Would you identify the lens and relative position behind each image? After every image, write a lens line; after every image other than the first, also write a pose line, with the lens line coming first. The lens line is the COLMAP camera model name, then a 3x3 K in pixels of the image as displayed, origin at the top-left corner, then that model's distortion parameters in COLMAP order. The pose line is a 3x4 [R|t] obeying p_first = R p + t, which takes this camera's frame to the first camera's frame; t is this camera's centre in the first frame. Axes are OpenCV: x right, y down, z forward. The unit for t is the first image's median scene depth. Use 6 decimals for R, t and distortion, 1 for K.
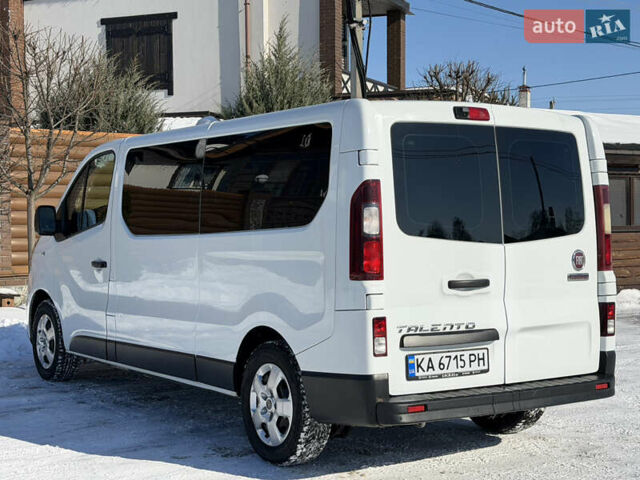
lens RADIAL K [[942.2, 0, 311.9], [0, 942.2, 239.4], [0, 0, 1]] dist [0.116018, 0.031976]
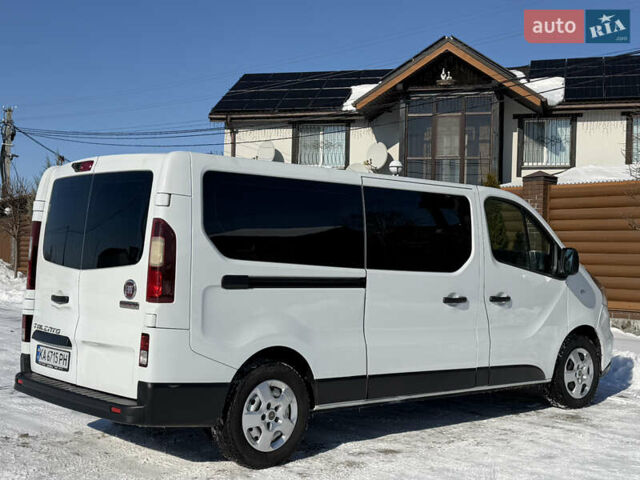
lens RADIAL K [[890.8, 0, 307.1], [0, 890.8, 241.8], [0, 0, 1]] dist [0.131769, -0.132697]
pose [[0.140742, -0.009136, -0.990004, 1.378758], [-0.044140, 0.998905, -0.015493, -0.026081], [0.989062, 0.045880, 0.140184, 1.112222]]
